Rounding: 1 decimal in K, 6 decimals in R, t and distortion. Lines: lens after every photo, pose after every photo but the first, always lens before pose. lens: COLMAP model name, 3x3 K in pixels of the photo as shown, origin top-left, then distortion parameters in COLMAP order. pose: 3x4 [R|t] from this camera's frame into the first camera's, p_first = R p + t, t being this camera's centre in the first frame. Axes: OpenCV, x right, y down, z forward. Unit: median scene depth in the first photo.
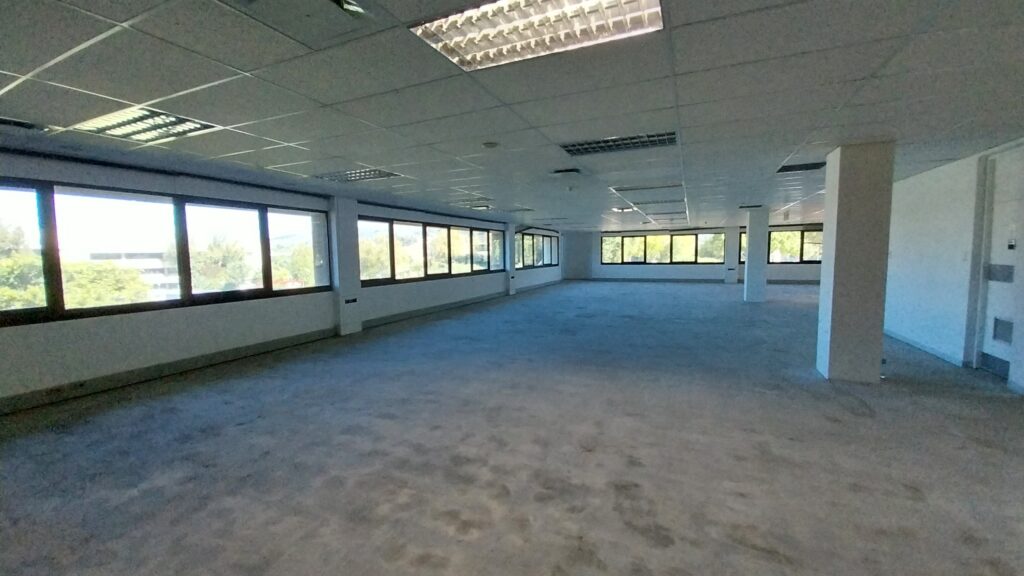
lens RADIAL K [[400.0, 0, 514.1], [0, 400.0, 286.9], [0, 0, 1]] dist [0.020716, -0.015659]
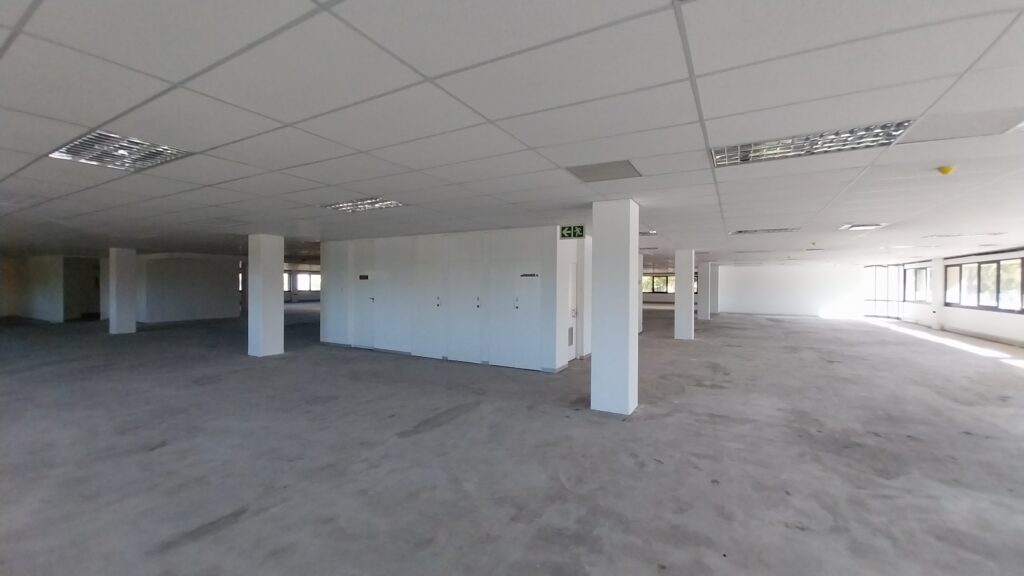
lens RADIAL K [[400.0, 0, 514.1], [0, 400.0, 286.9], [0, 0, 1]] dist [0.020716, -0.015659]
pose [[-0.995538, 0.003340, 0.094302, 1.033550], [0.011648, 0.996079, 0.087693, -0.210548], [-0.093640, 0.088400, -0.991674, 2.423915]]
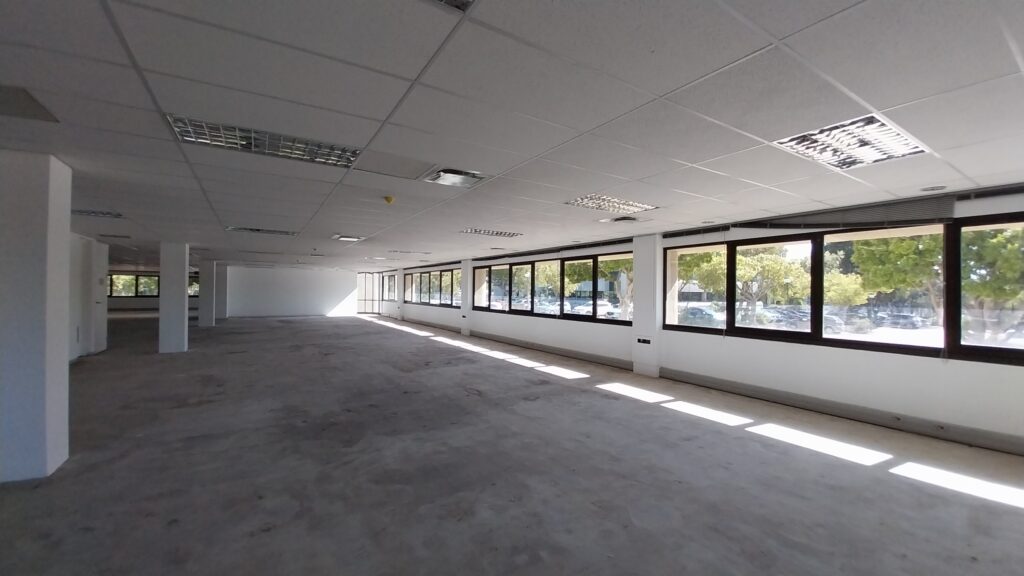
lens RADIAL K [[400.0, 0, 514.1], [0, 400.0, 286.9], [0, 0, 1]] dist [0.020716, -0.015659]
pose [[-0.555460, -0.004062, -0.831533, 1.015522], [-0.072625, 0.996404, 0.043646, -0.208498], [0.828366, 0.084634, -0.553757, 2.422707]]
